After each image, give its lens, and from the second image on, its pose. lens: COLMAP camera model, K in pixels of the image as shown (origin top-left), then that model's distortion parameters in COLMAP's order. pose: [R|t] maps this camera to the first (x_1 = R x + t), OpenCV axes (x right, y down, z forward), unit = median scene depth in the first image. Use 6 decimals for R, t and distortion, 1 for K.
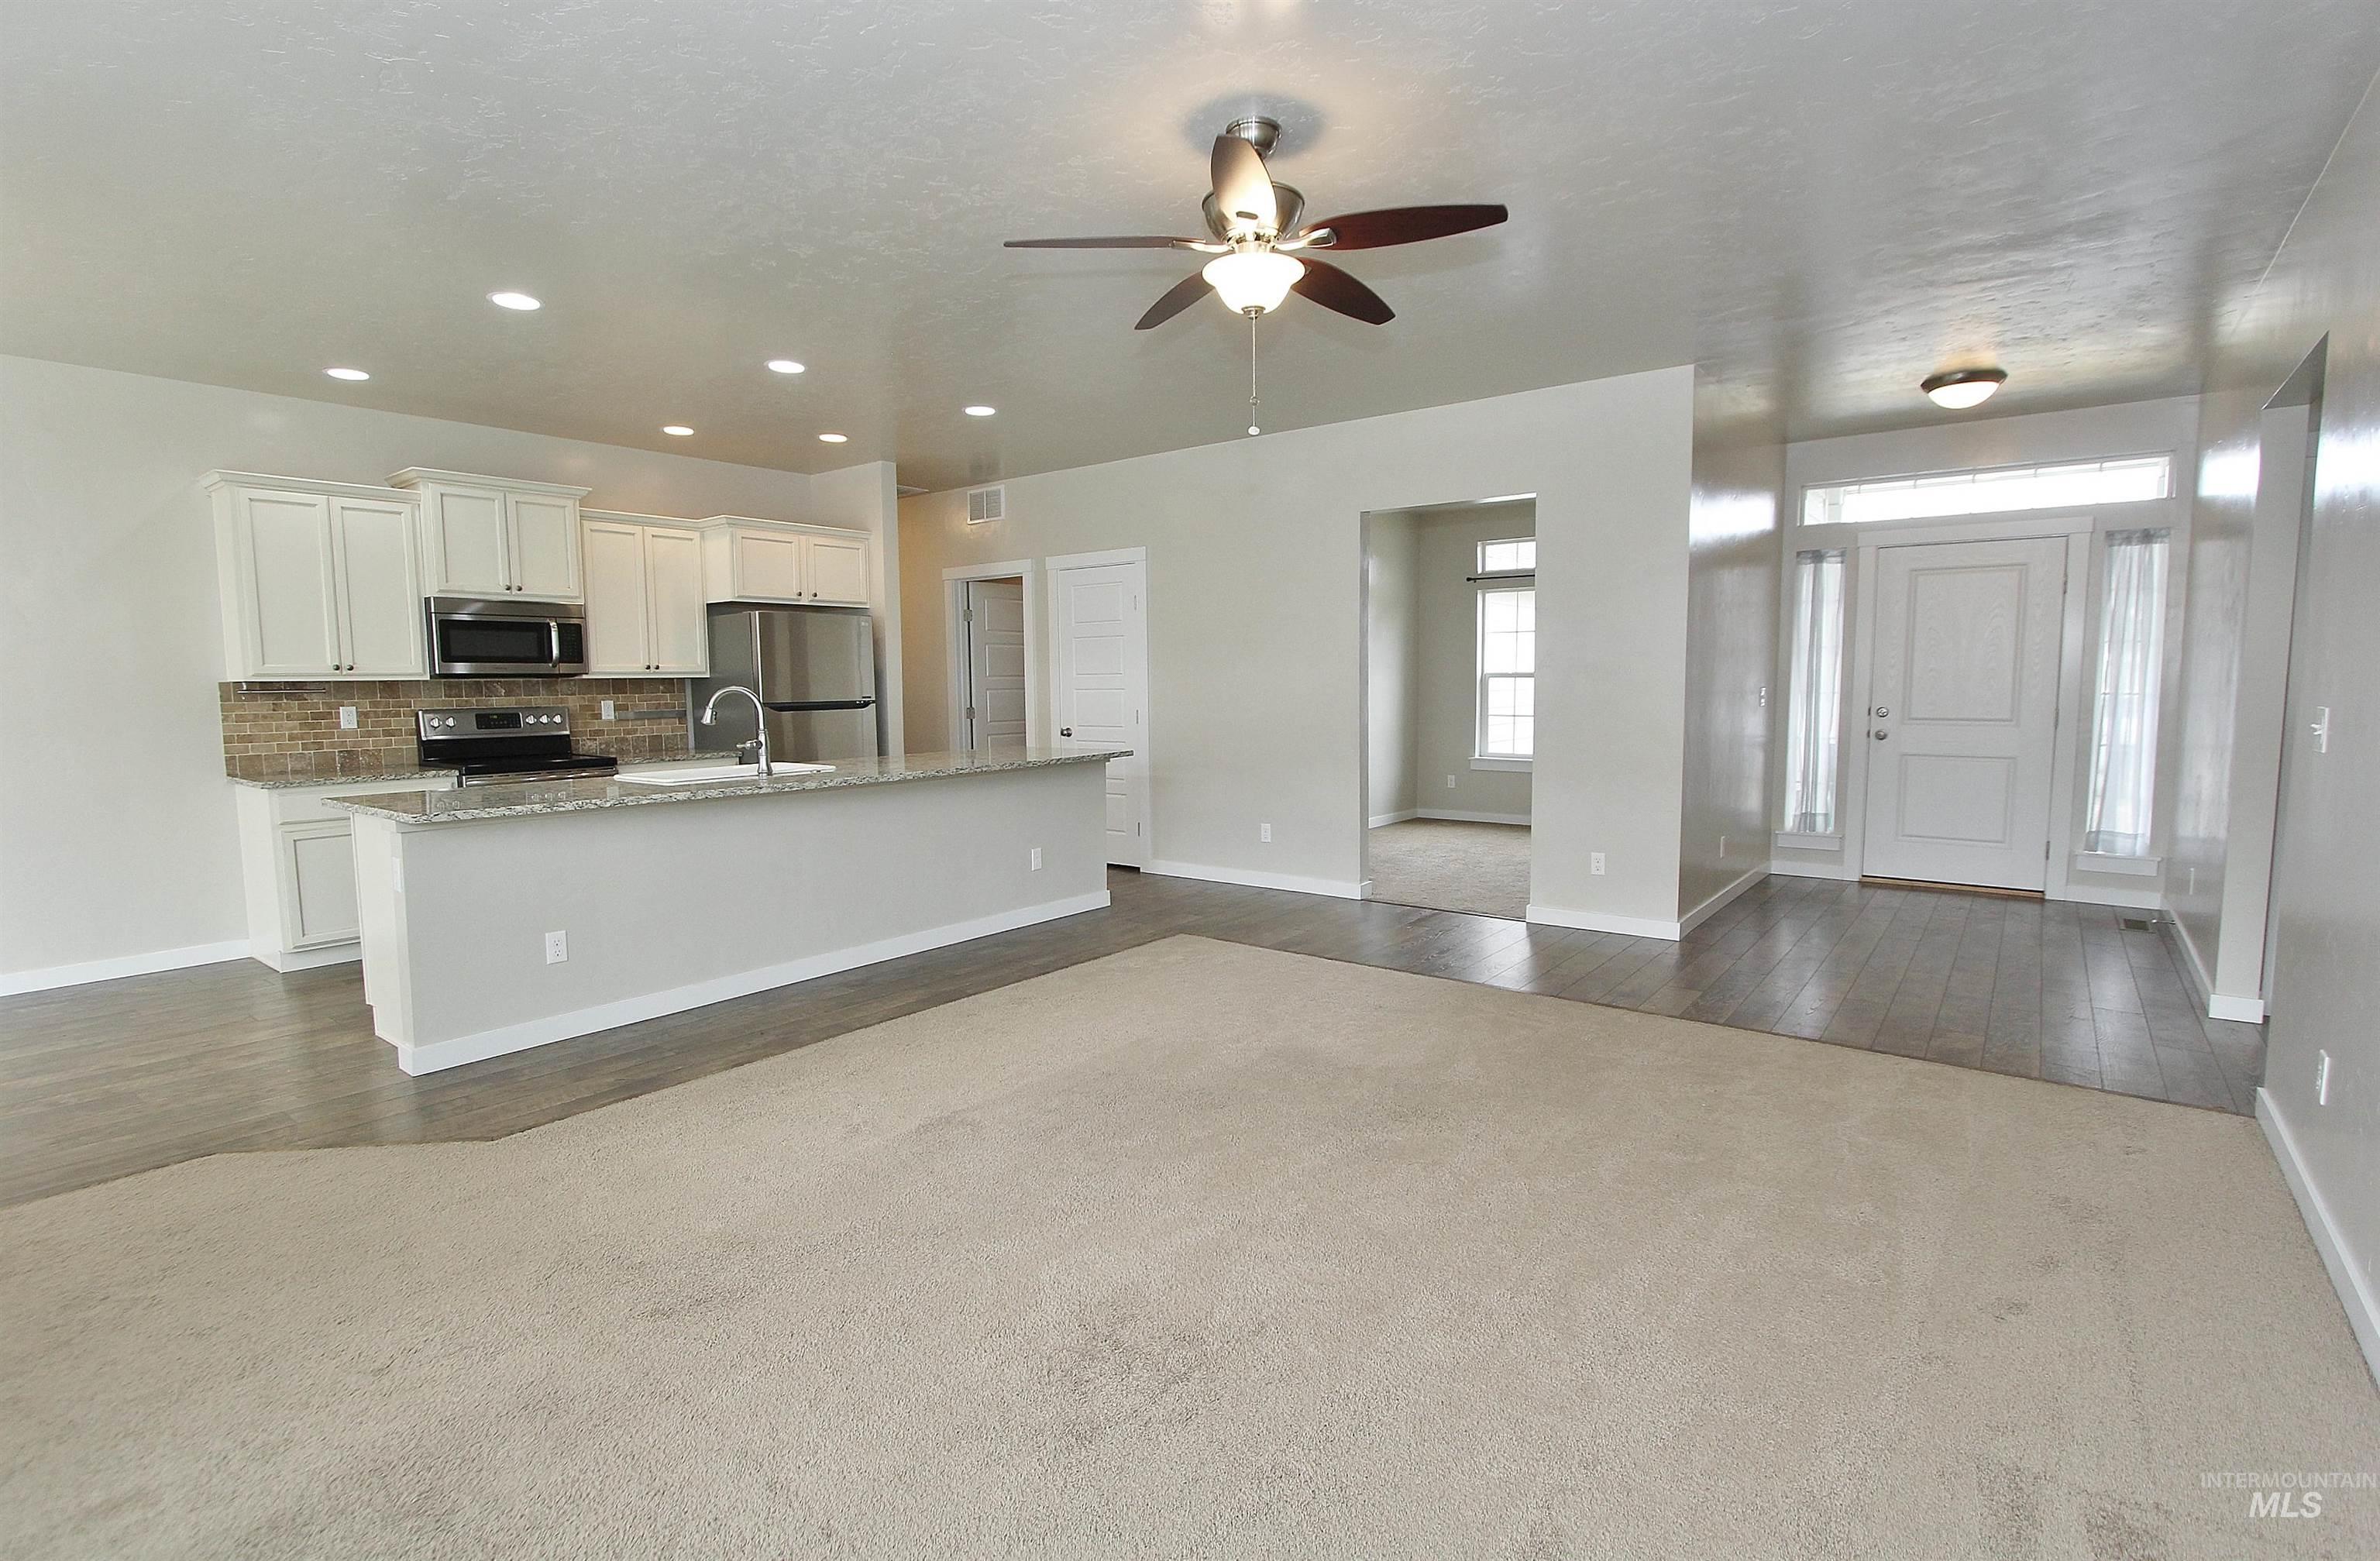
lens RADIAL K [[1101.2, 0, 1187.9], [0, 1101.2, 786.9], [0, 0, 1]] dist [-0.014622, -0.001086]
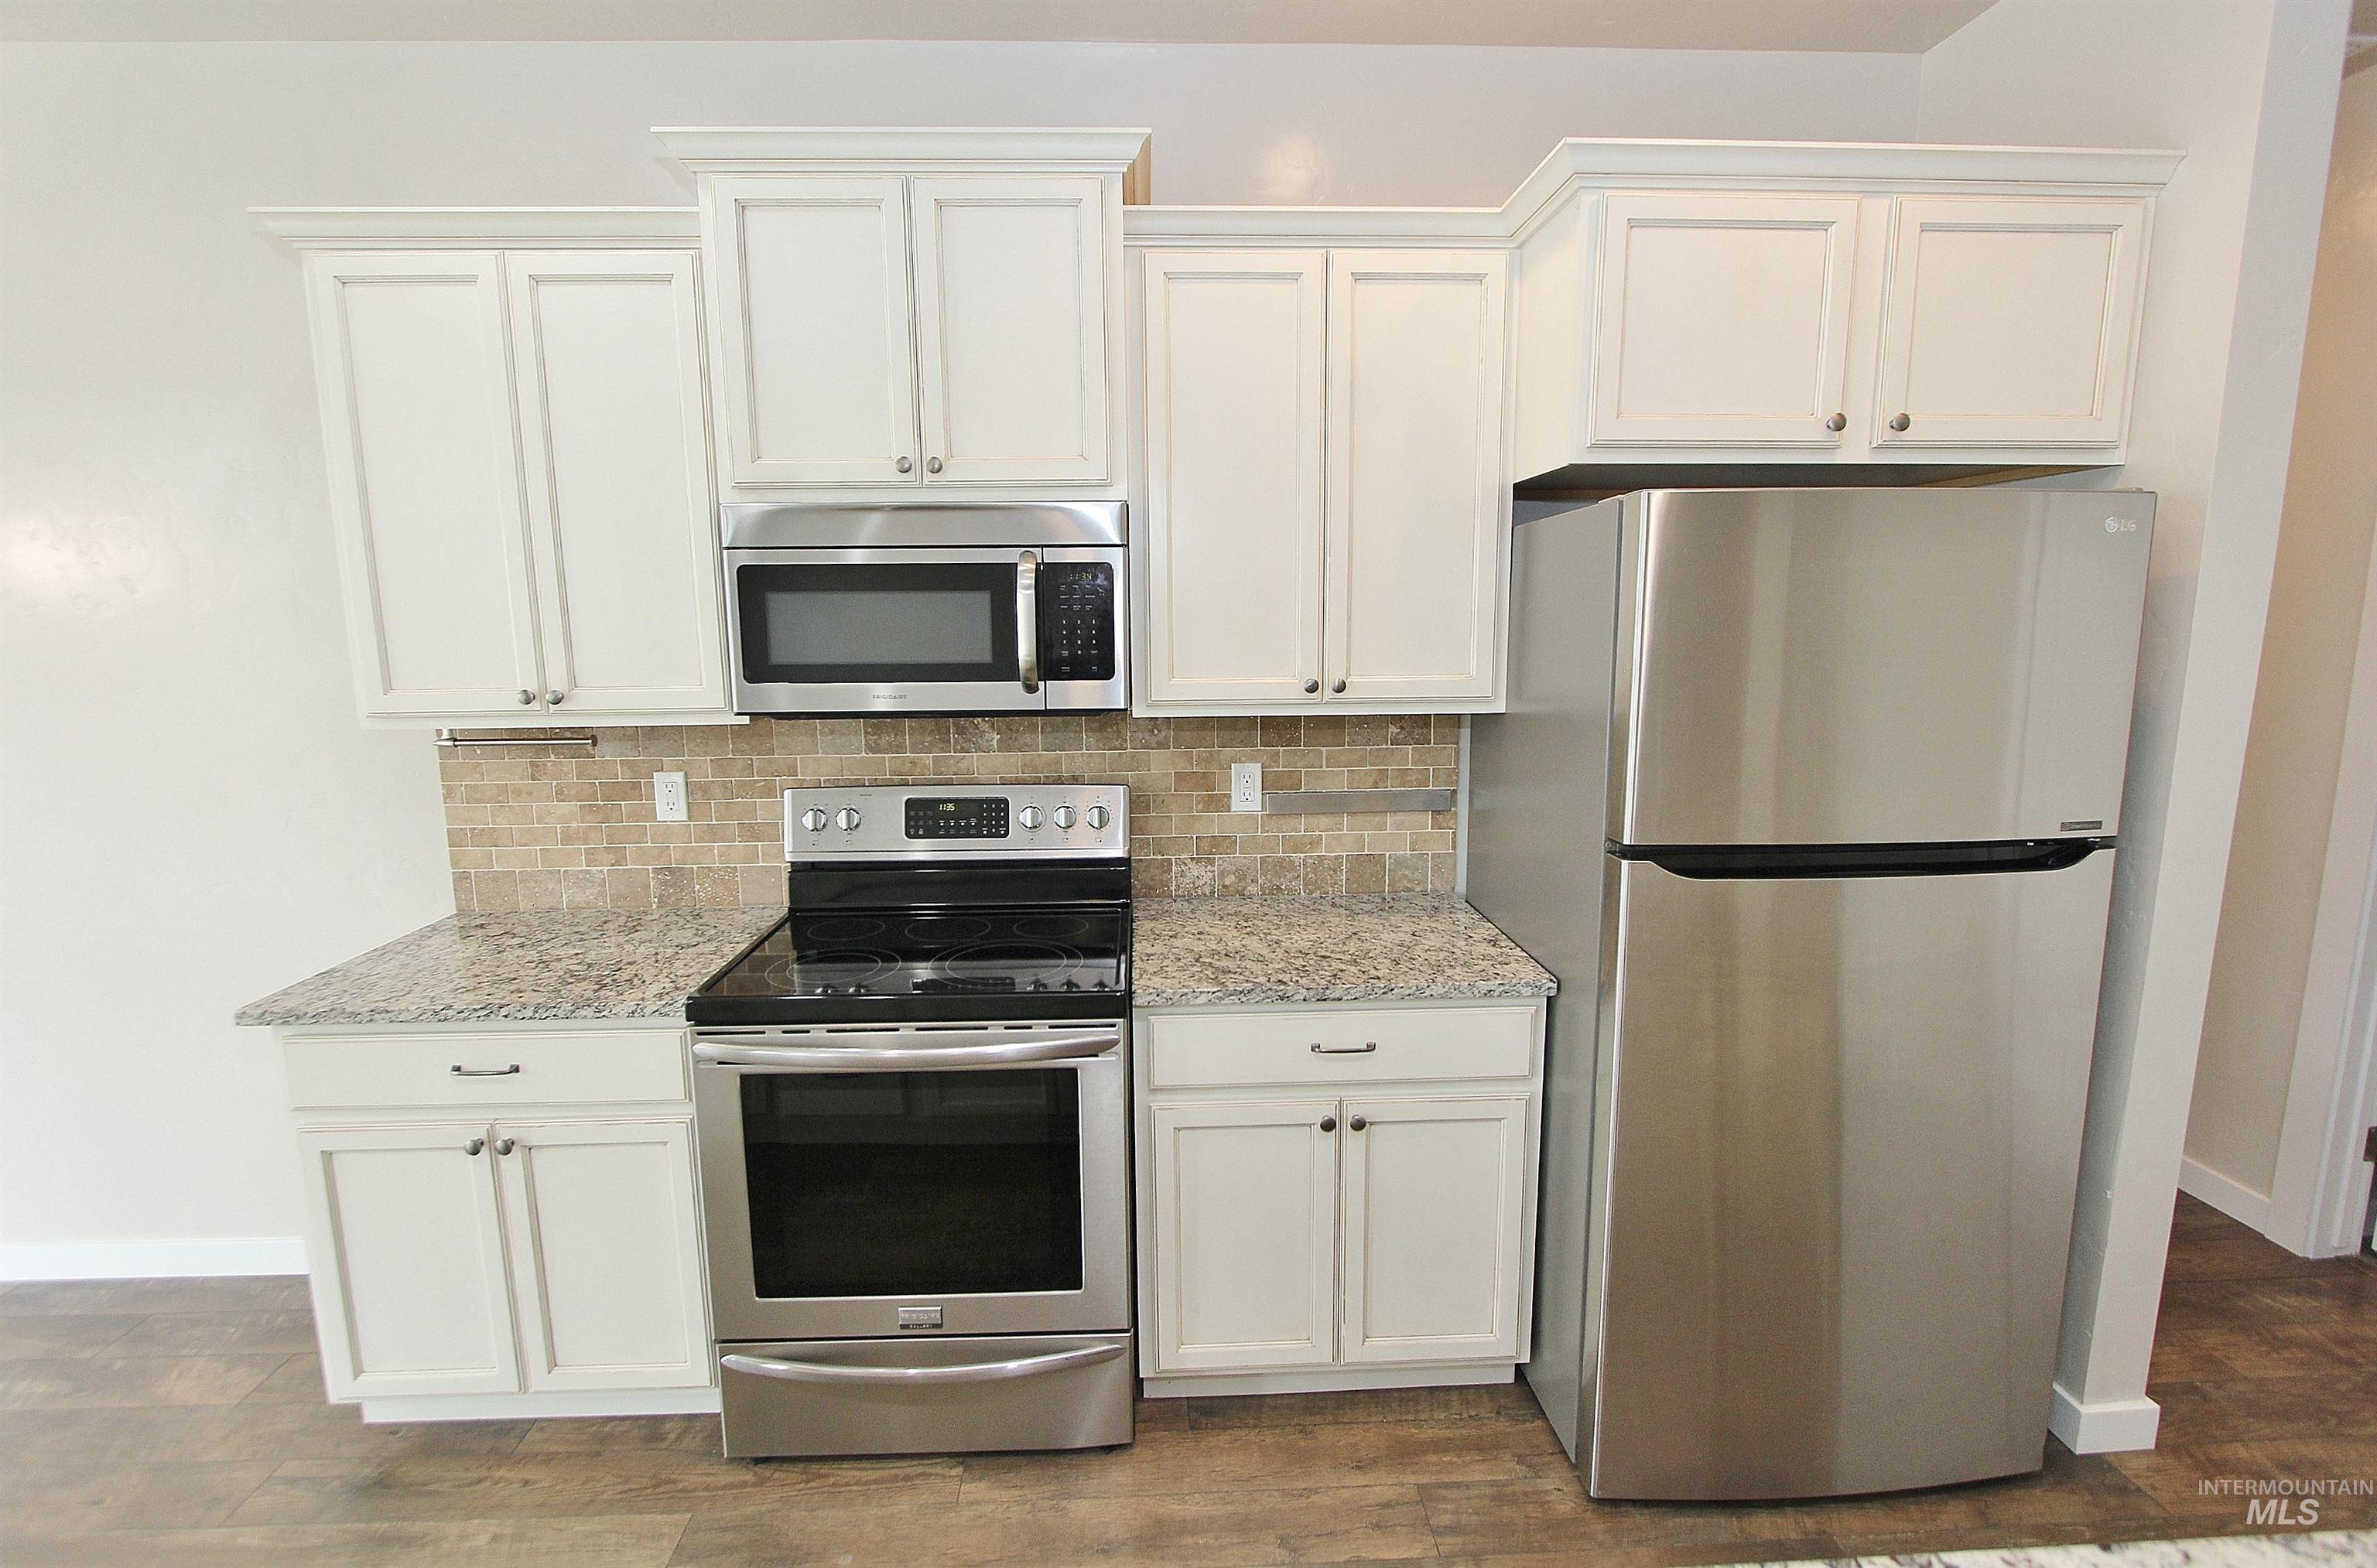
lens RADIAL K [[1099.7, 0, 1179.0], [0, 1099.7, 791.9], [0, 0, 1]] dist [-0.014622, -0.001086]
pose [[0.645405, 0.126185, -0.753346, -0.278828], [-0.072979, 0.991935, 0.103626, -0.116311], [0.760346, -0.011902, 0.649409, 0.800081]]
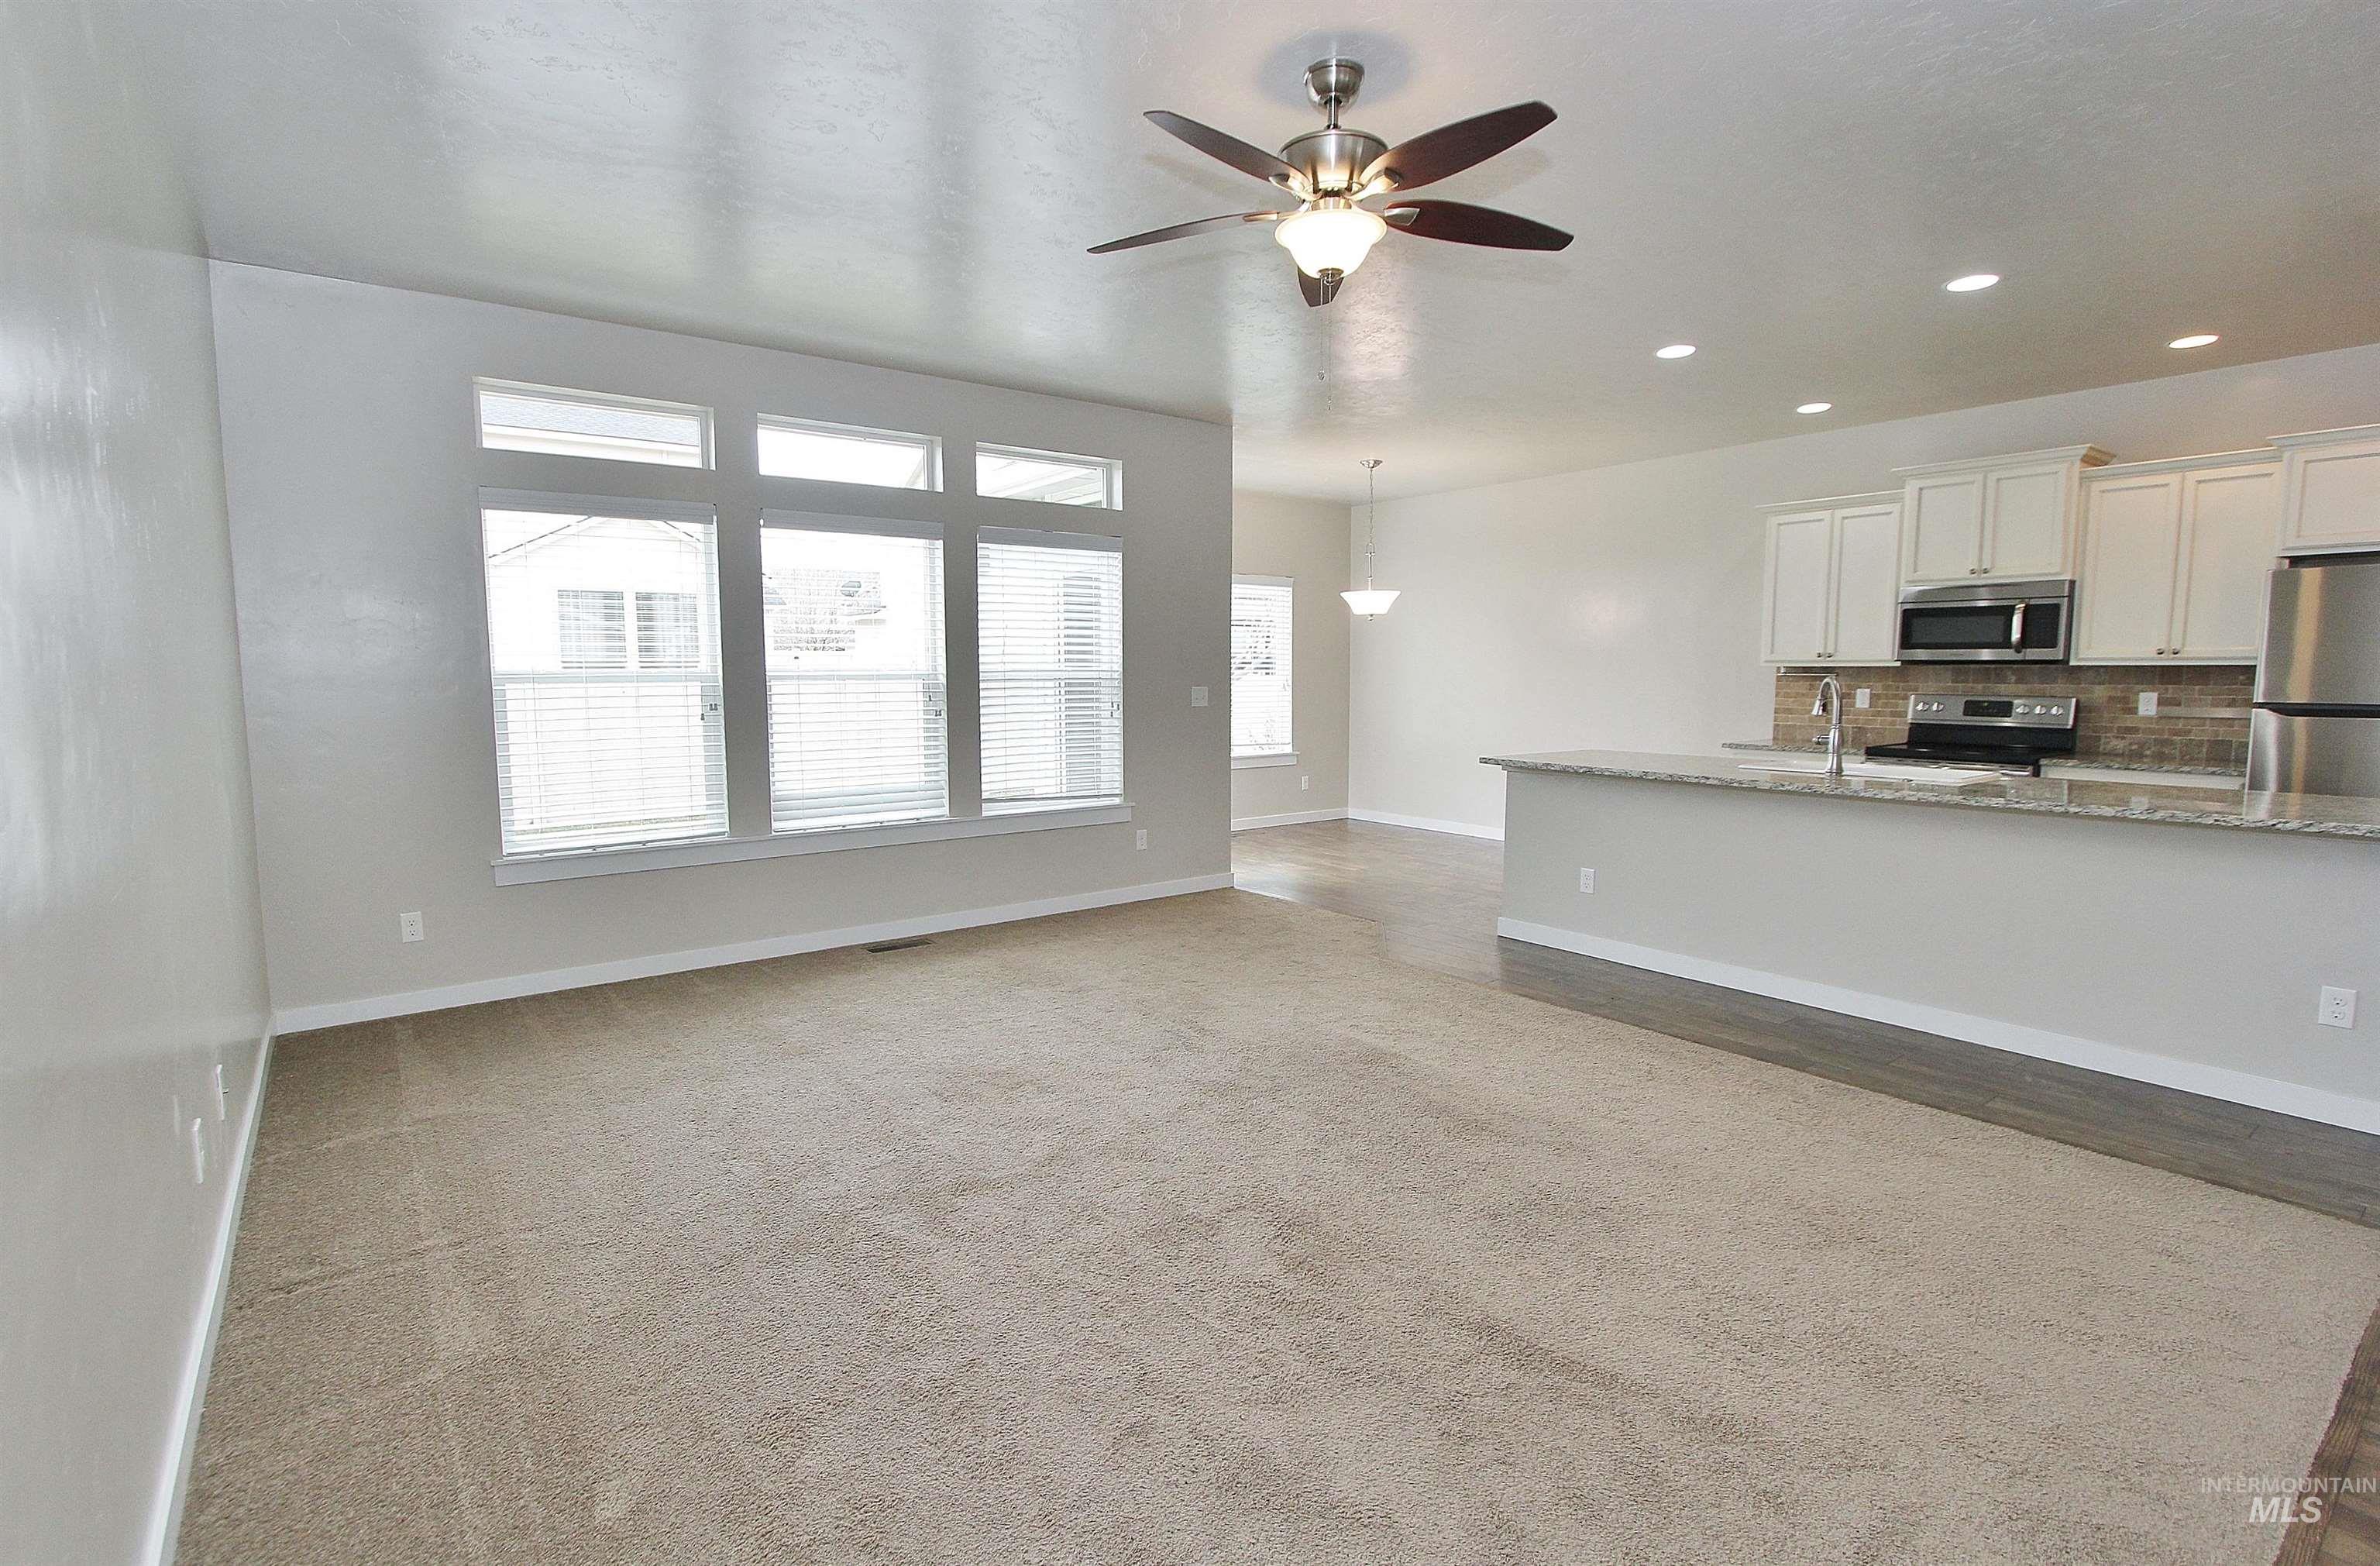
lens RADIAL K [[1101.3, 0, 1187.8], [0, 1101.3, 781.3], [0, 0, 1]] dist [-0.014622, -0.001086]
pose [[-0.251130, 0.104429, -0.962304, 0.482786], [-0.093957, 0.986839, 0.131611, -0.057413], [0.963382, 0.123467, -0.238013, 0.553871]]
